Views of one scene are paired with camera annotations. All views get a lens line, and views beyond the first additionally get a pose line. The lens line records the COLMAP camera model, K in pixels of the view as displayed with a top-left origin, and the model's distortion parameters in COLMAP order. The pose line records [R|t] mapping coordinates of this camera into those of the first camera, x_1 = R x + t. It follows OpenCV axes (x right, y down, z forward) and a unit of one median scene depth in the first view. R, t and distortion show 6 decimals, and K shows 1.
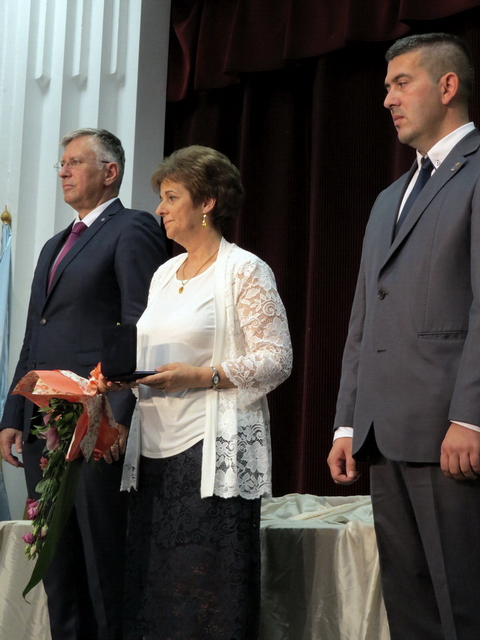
lens RADIAL K [[1538.5, 0, 240.0], [0, 1538.5, 320.0], [0, 0, 1]] dist [-0.078340, 0.047184]
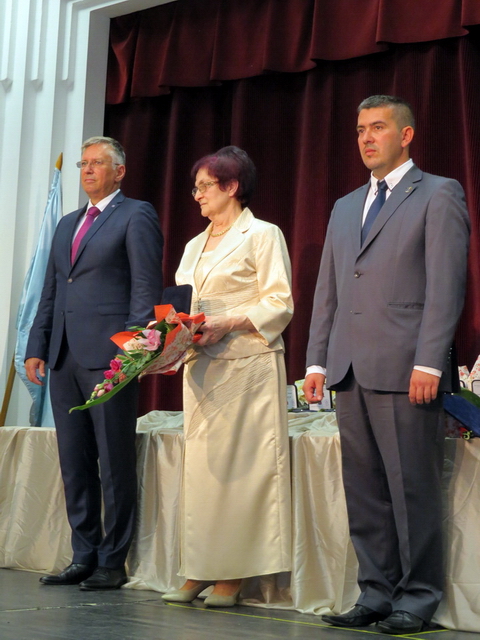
lens RADIAL K [[1274.5, 0, 240.0], [0, 1274.5, 320.0], [0, 0, 1]] dist [-0.041087, -0.162781]
pose [[0.992813, 0.032406, 0.115203, -0.152433], [-0.036620, 0.998728, 0.034649, -0.012295], [-0.113933, -0.038618, 0.992738, -0.185769]]
